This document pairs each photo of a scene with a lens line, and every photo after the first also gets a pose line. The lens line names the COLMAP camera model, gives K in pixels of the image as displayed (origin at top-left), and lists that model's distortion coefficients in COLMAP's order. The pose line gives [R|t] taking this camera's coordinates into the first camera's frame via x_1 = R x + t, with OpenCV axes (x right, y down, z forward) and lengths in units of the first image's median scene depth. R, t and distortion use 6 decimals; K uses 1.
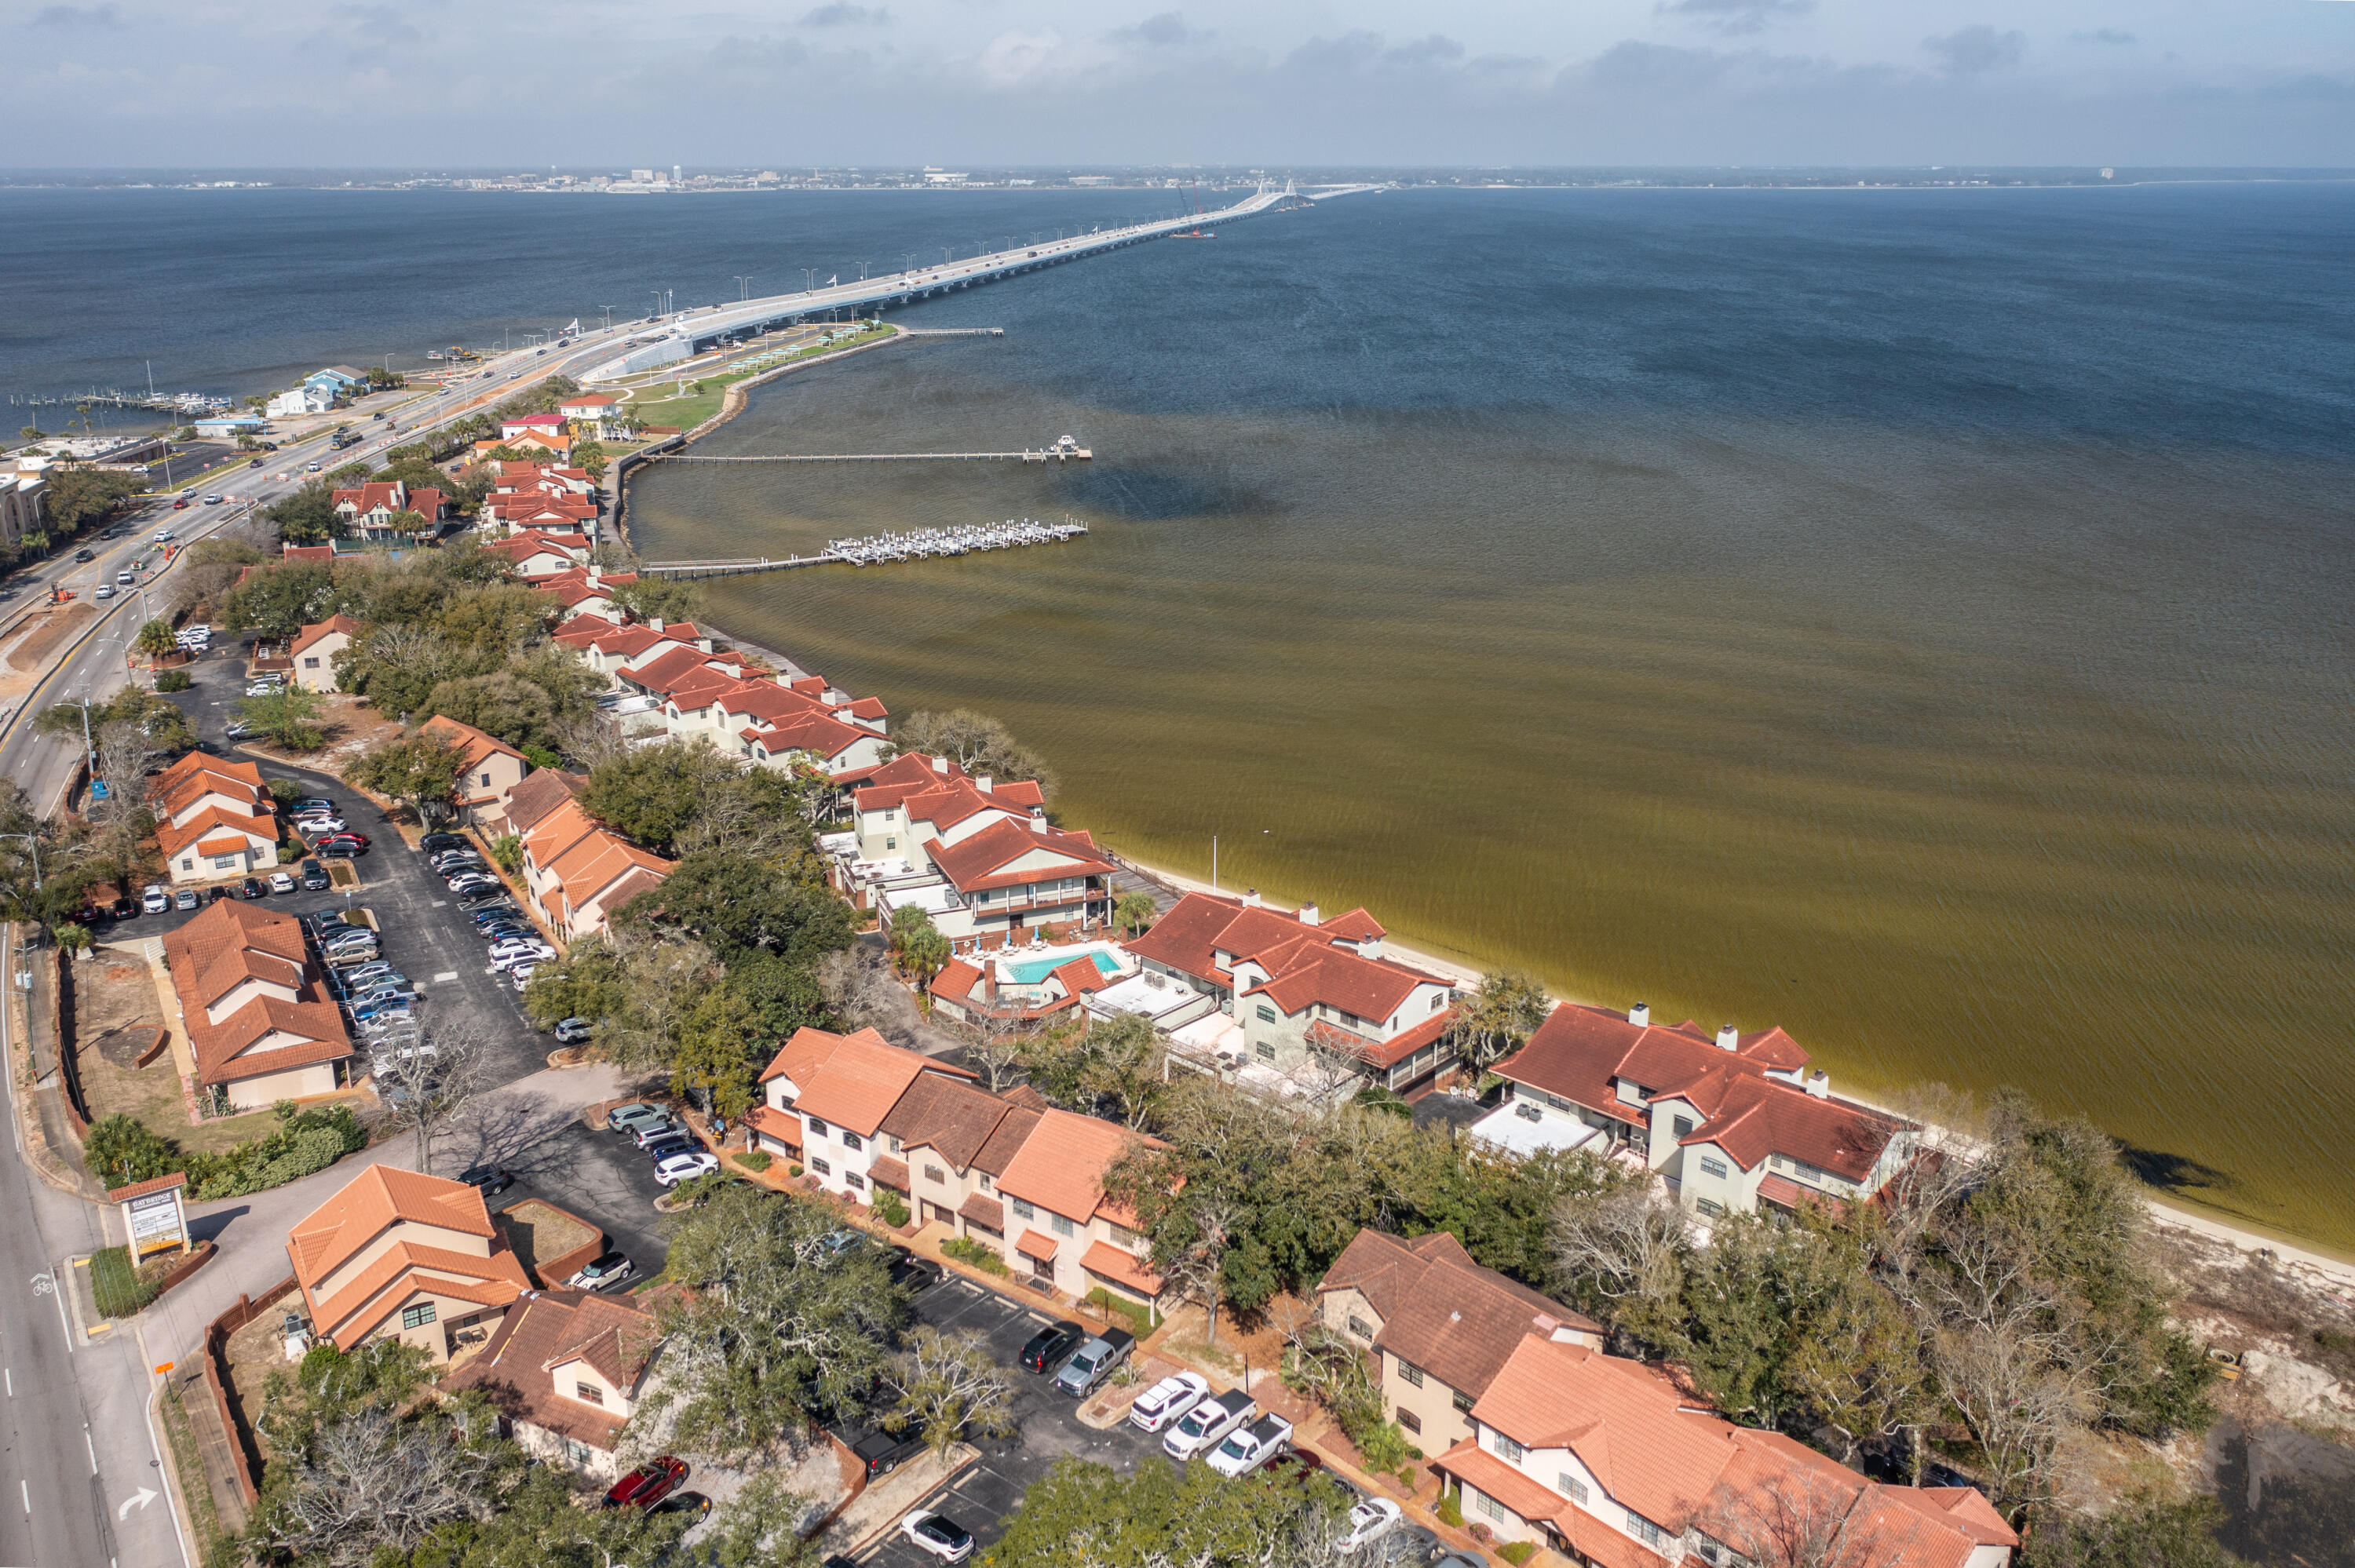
lens RADIAL K [[1901.1, 0, 1177.5], [0, 1901.1, 784.0], [0, 0, 1]] dist [-0.004610, 0.008776]
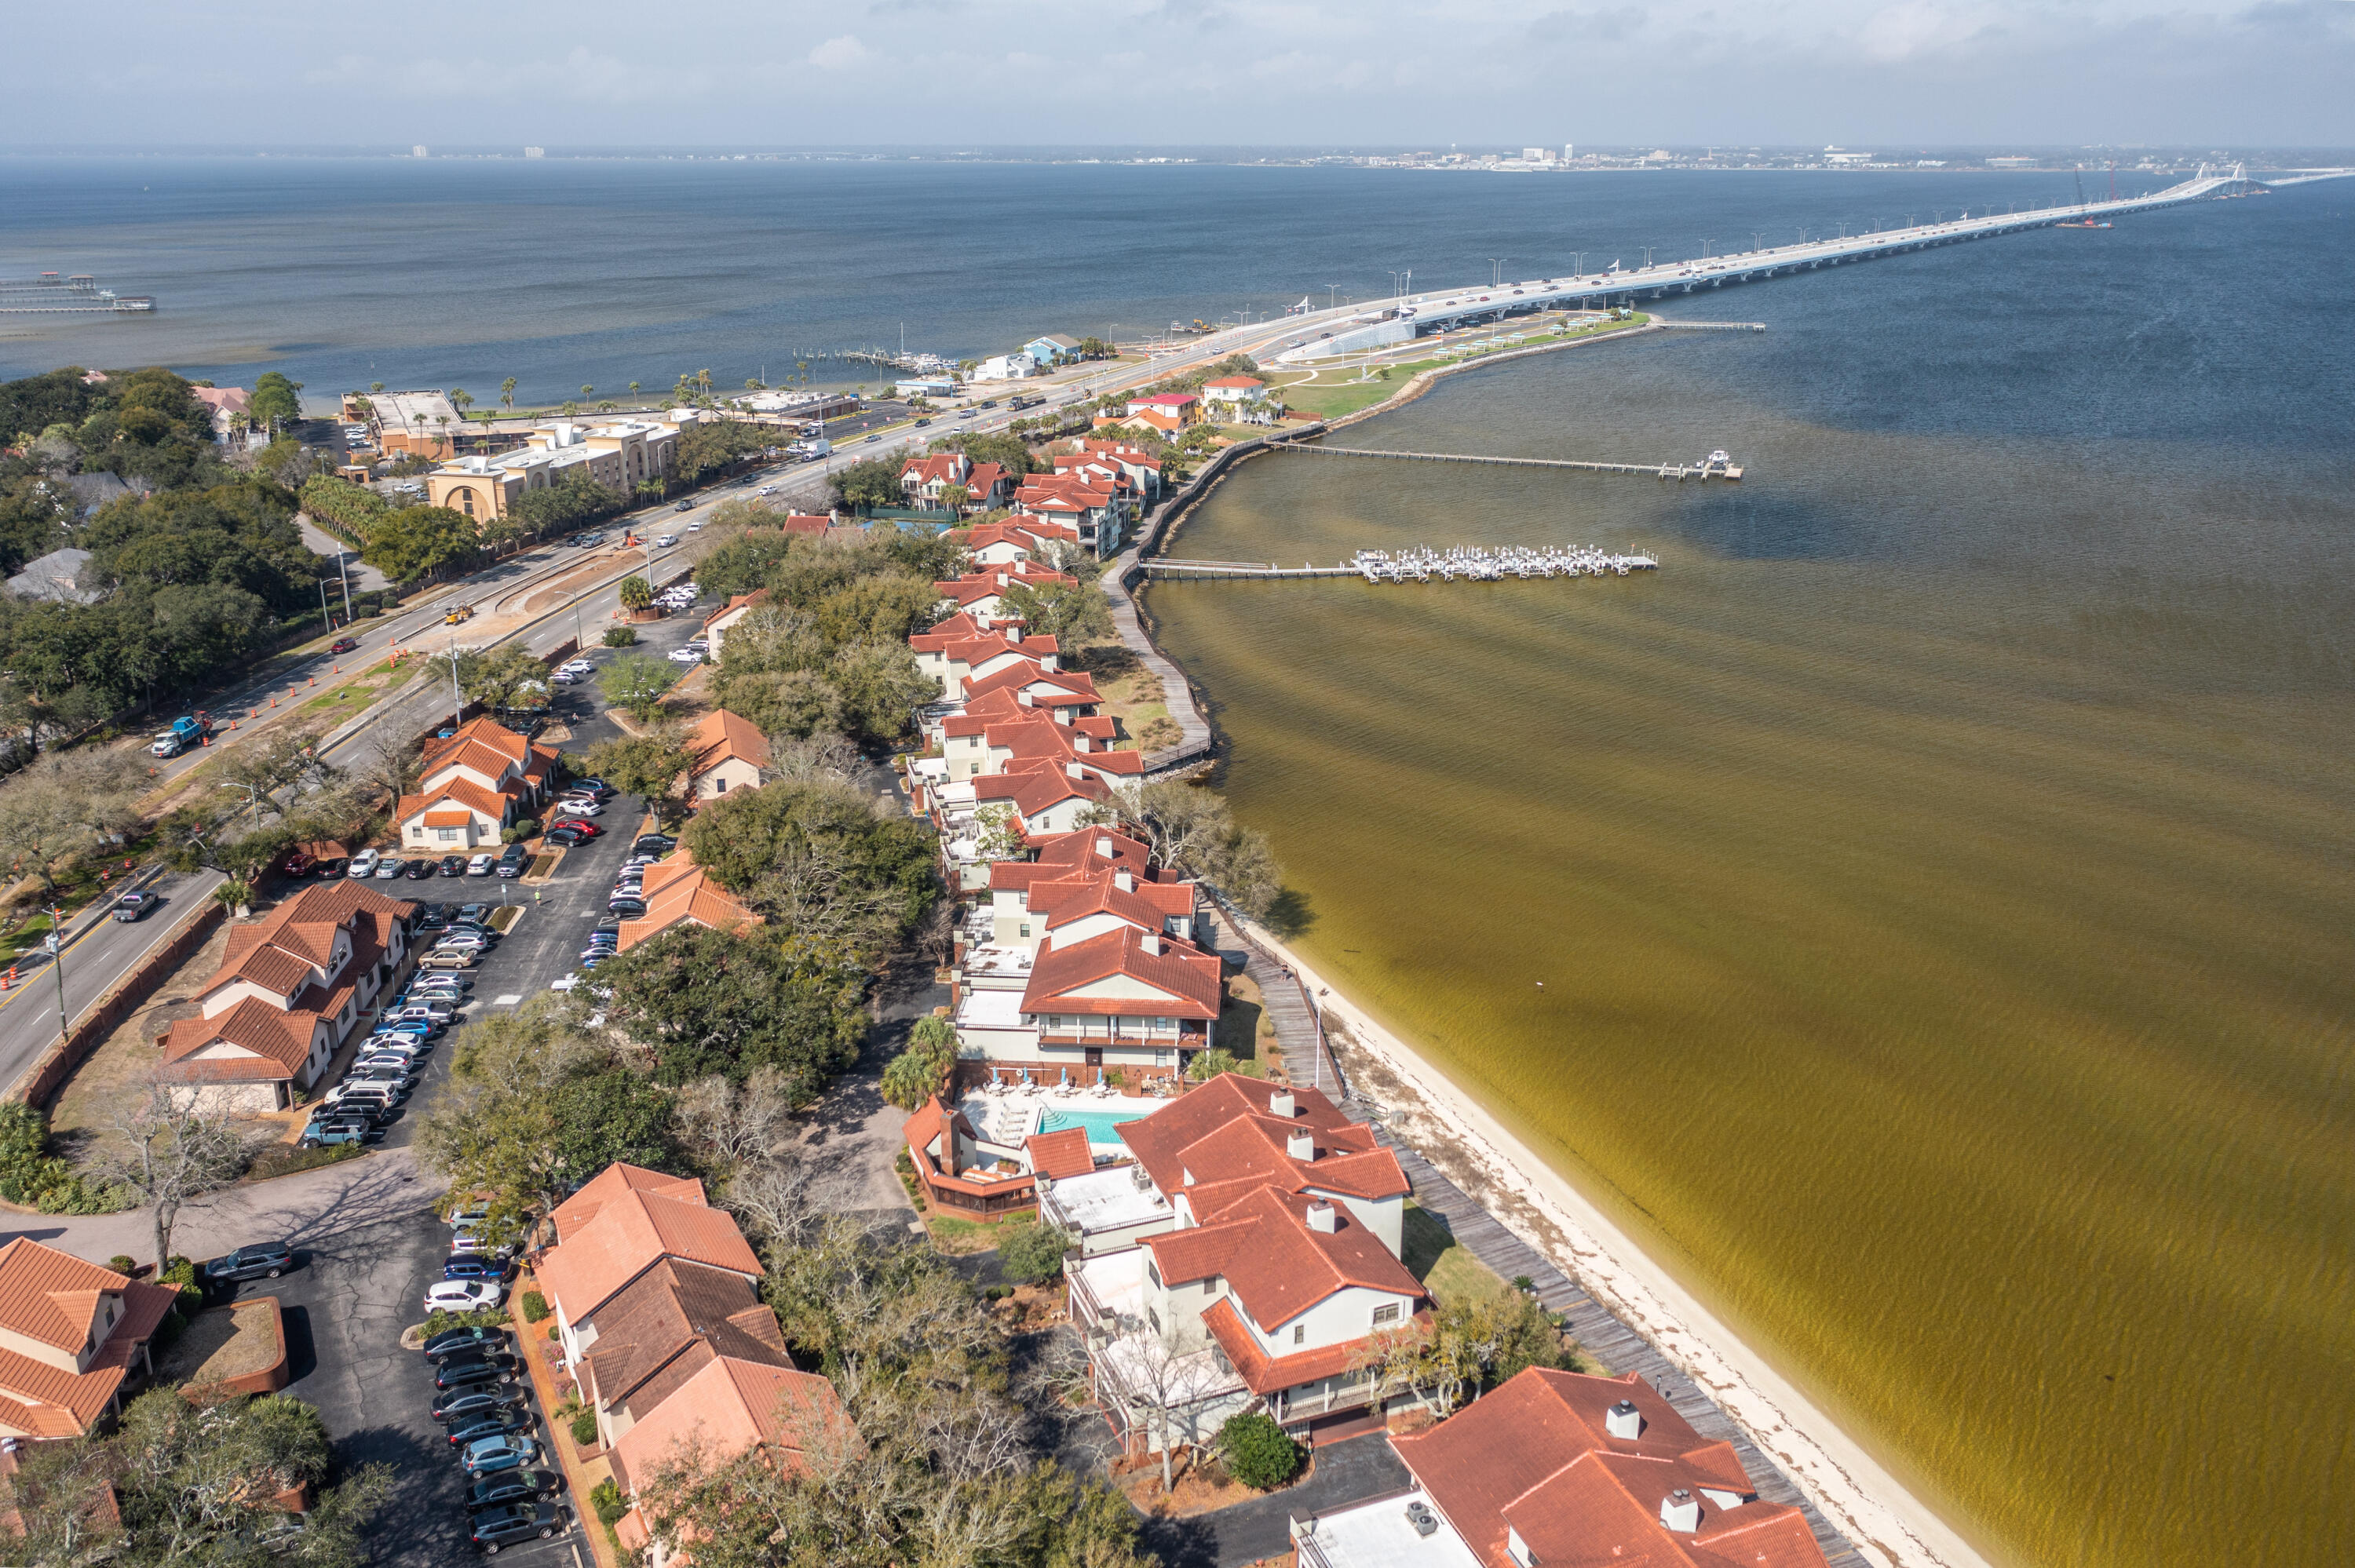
lens RADIAL K [[1901.1, 0, 1177.5], [0, 1901.1, 784.0], [0, 0, 1]] dist [-0.004610, 0.008776]
pose [[0.900748, 0.140844, -0.410871, 0.100133], [-0.136705, 0.989820, 0.039605, -0.030433], [0.412267, 0.020494, 0.910833, 0.093650]]
